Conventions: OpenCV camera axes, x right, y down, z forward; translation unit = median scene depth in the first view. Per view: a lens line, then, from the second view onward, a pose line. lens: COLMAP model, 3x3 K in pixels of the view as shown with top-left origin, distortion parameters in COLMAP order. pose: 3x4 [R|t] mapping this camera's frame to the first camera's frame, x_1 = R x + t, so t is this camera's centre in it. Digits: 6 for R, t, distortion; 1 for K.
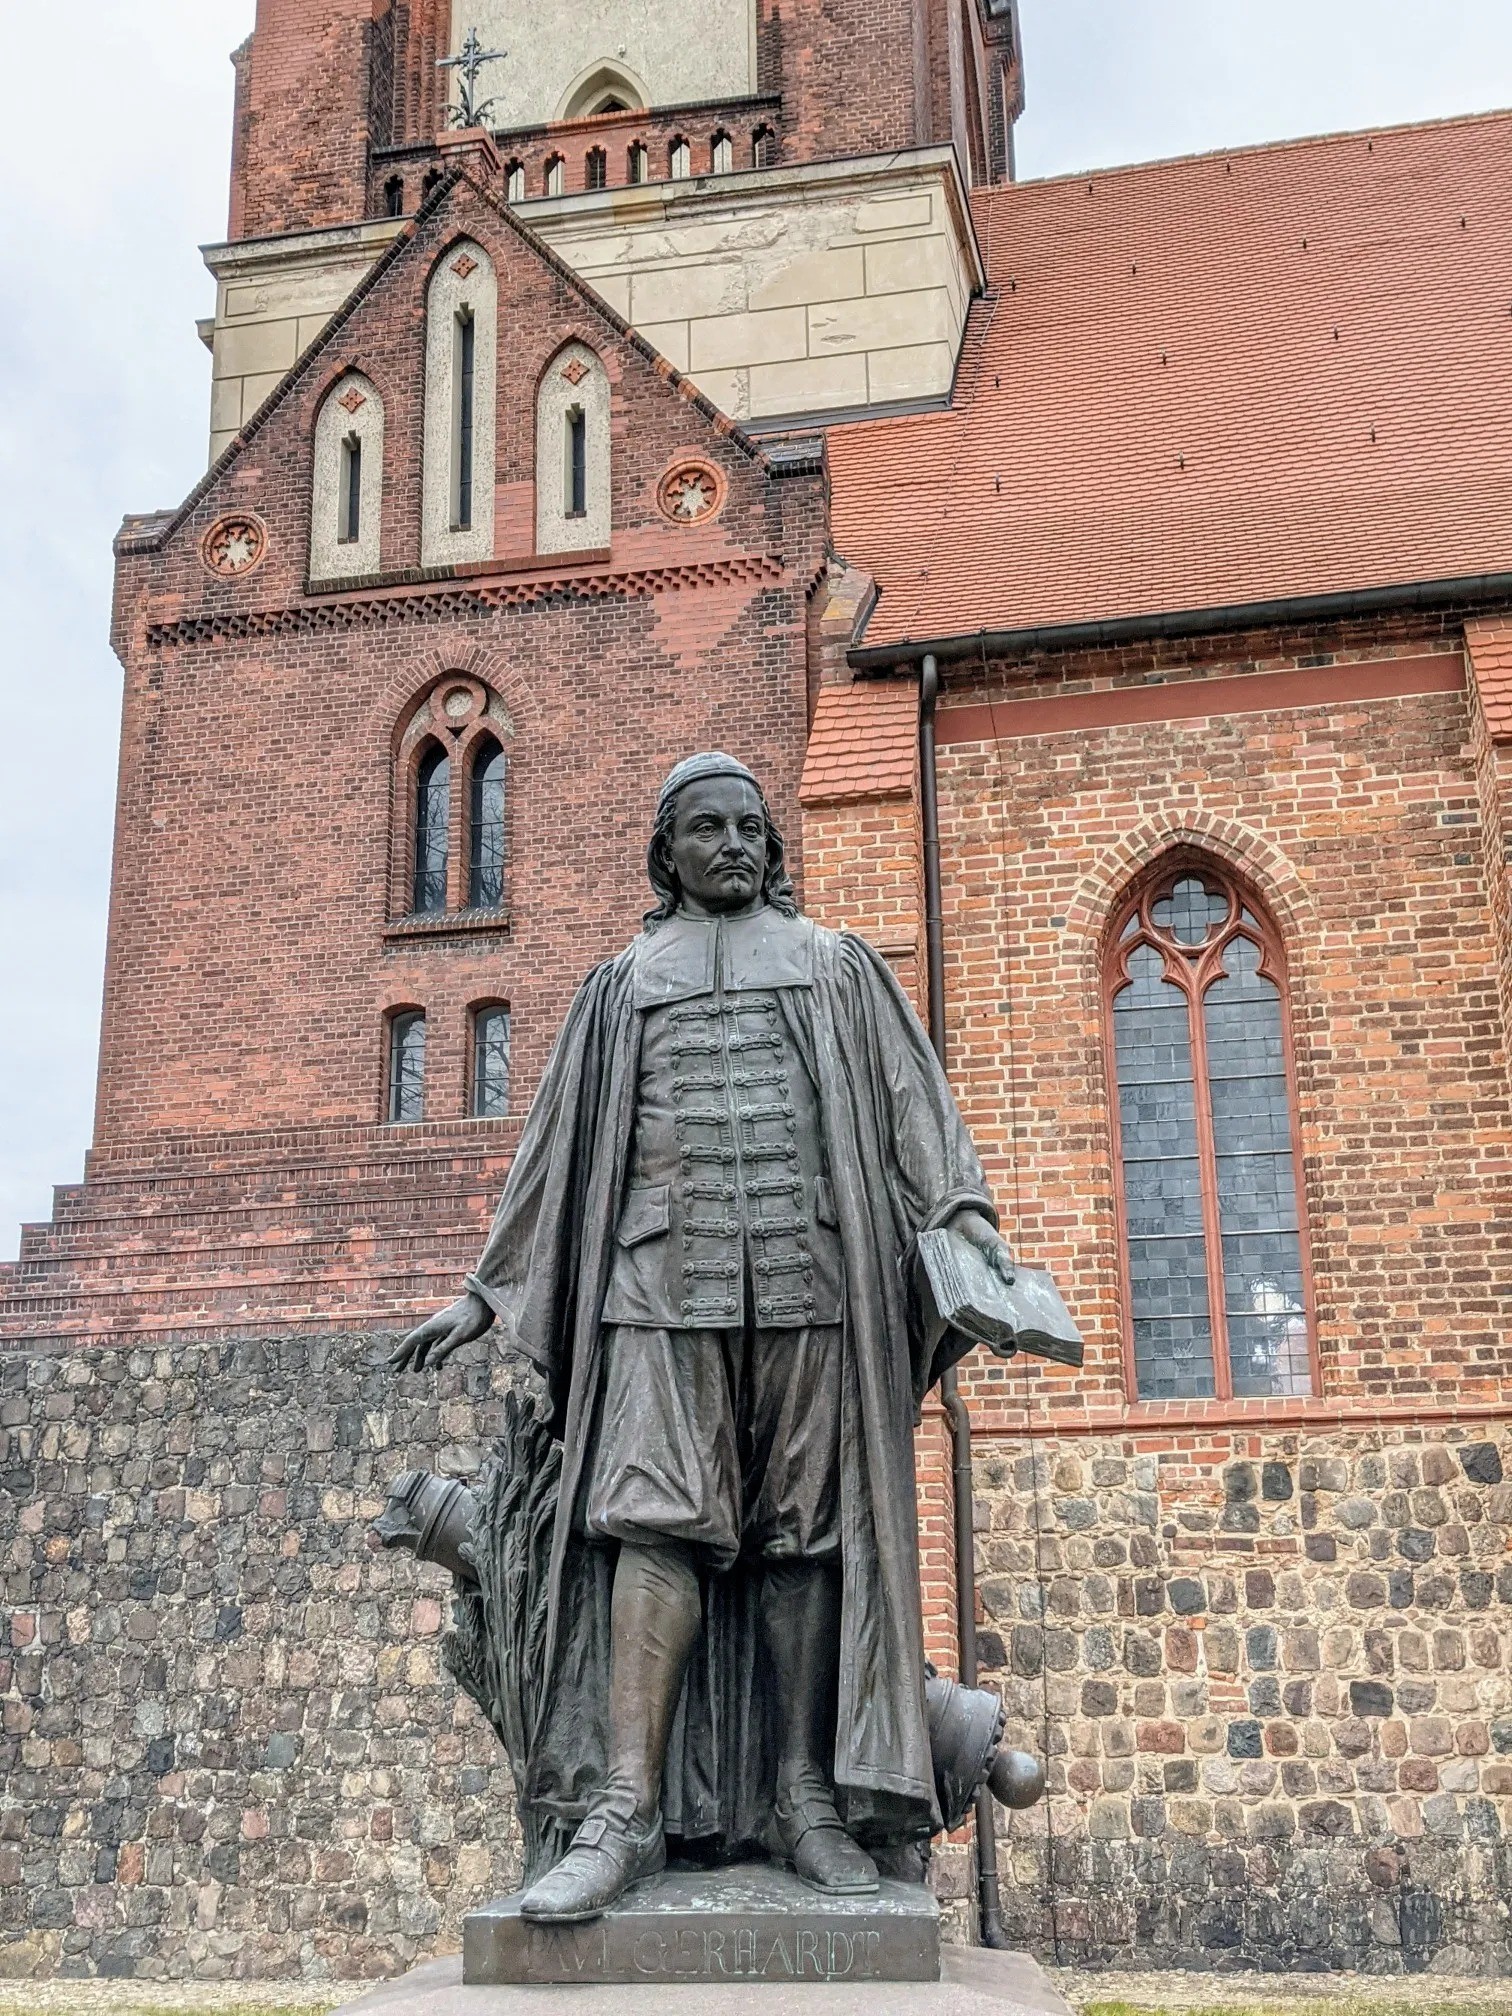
lens RADIAL K [[2422.1, 0, 754.0], [0, 2422.1, 1007.9], [0, 0, 1]] dist [0.037136, 0.000000]
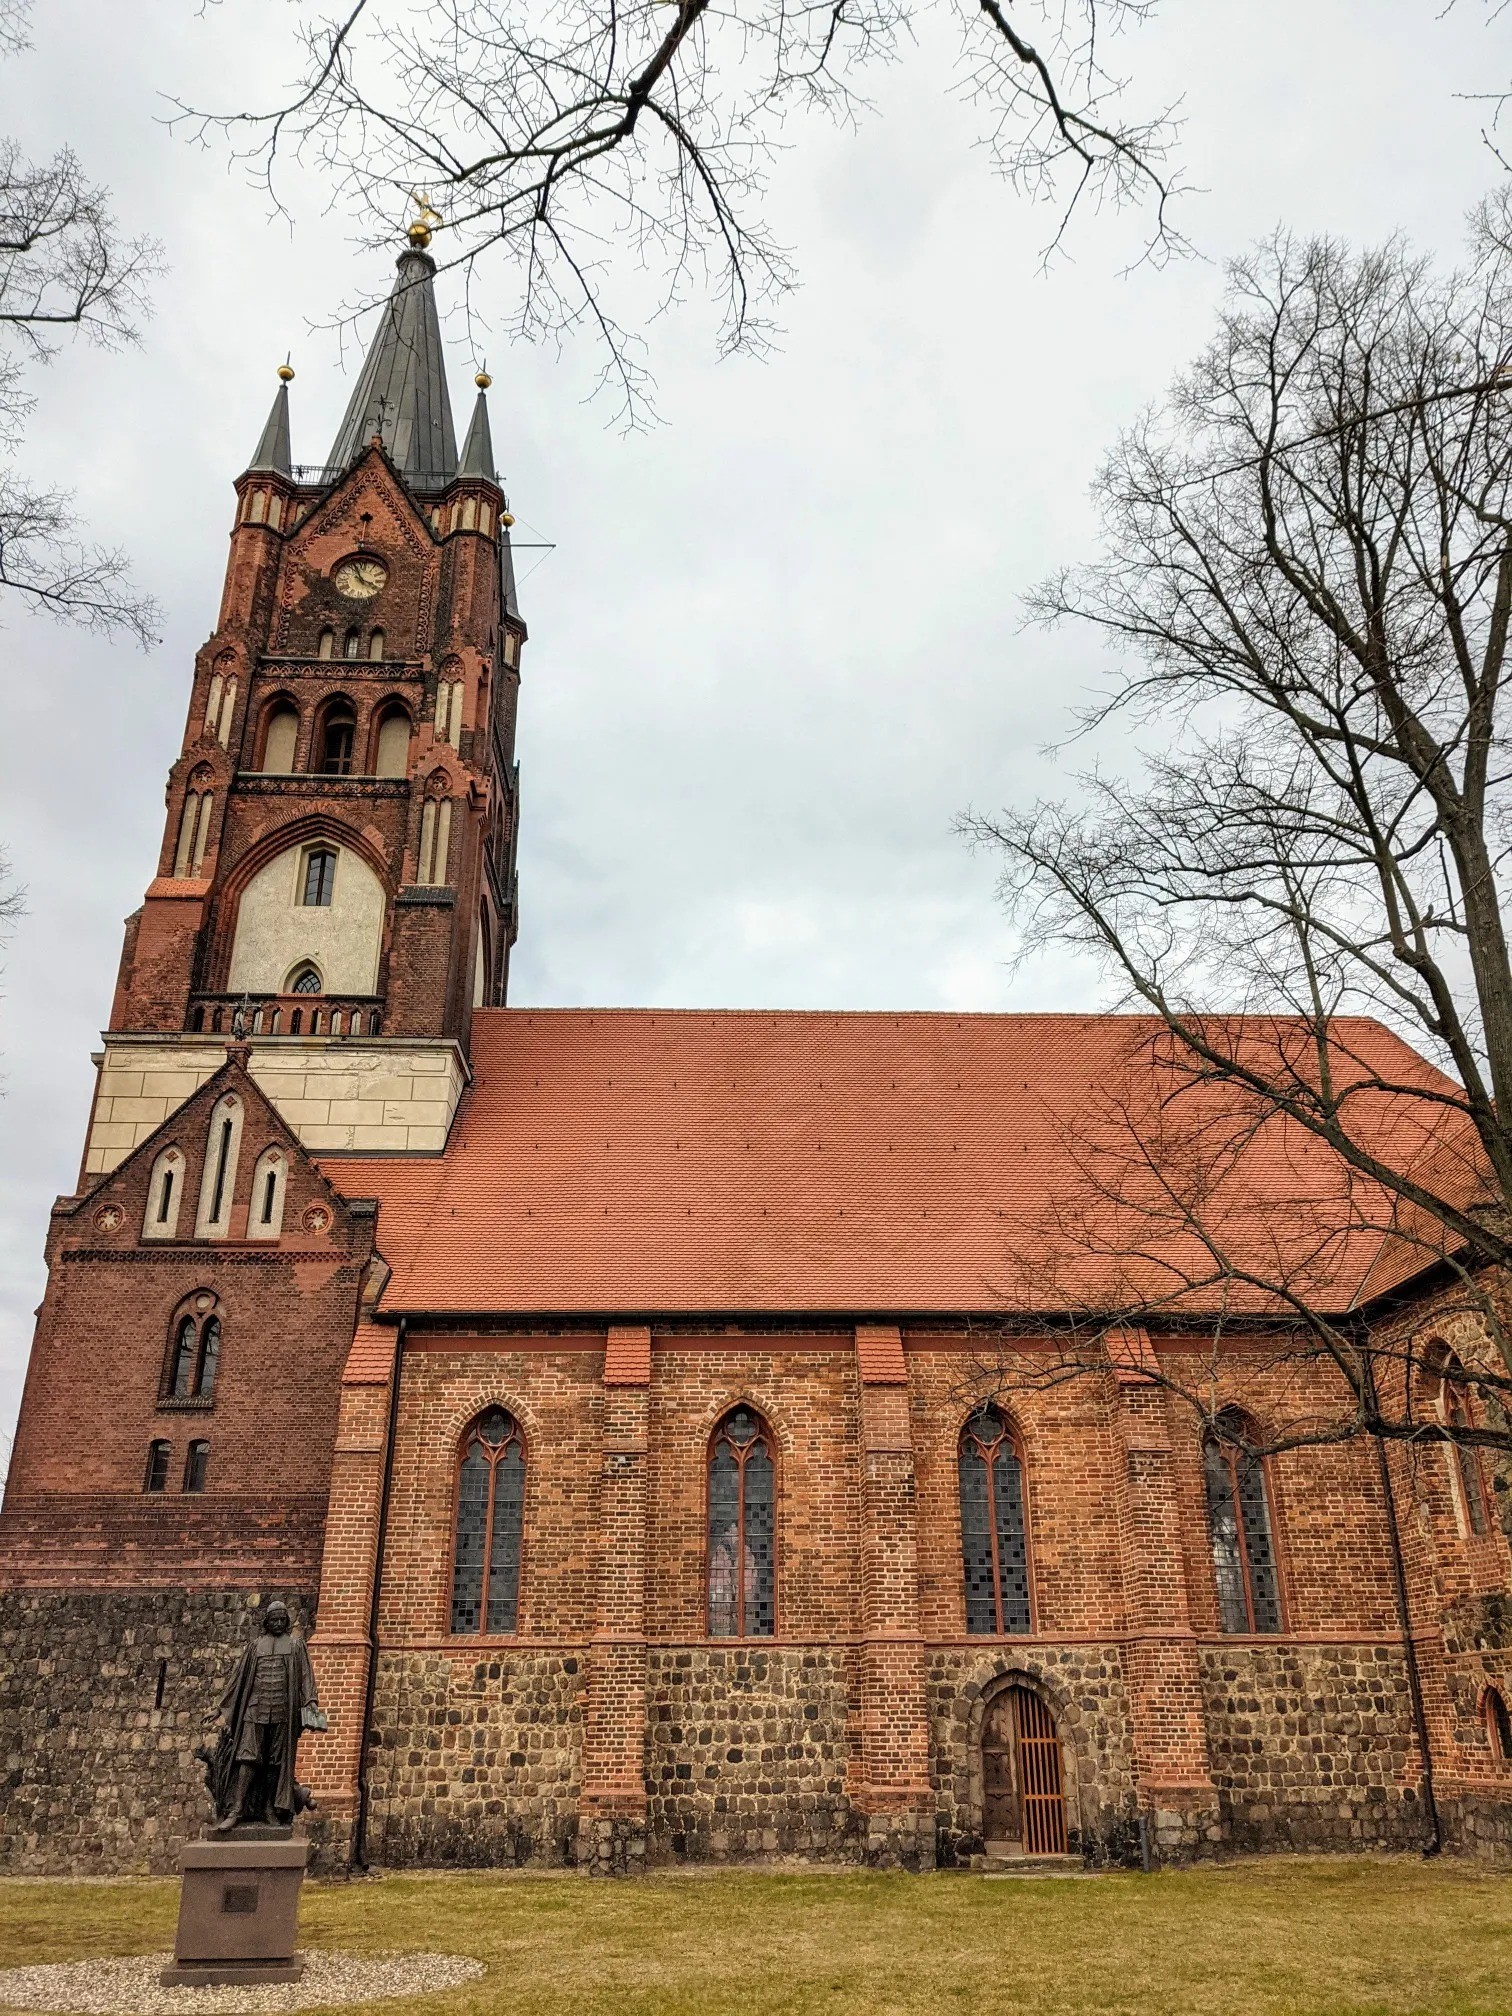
lens RADIAL K [[1623.2, 0, 775.4], [0, 1623.2, 1003.2], [0, 0, 1]] dist [0.050523, -0.076312]
pose [[0.965917, 0.114443, 0.232180, 0.014425], [-0.082925, 0.986493, -0.141262, -0.266001], [-0.245210, 0.117193, 0.962360, -0.779065]]
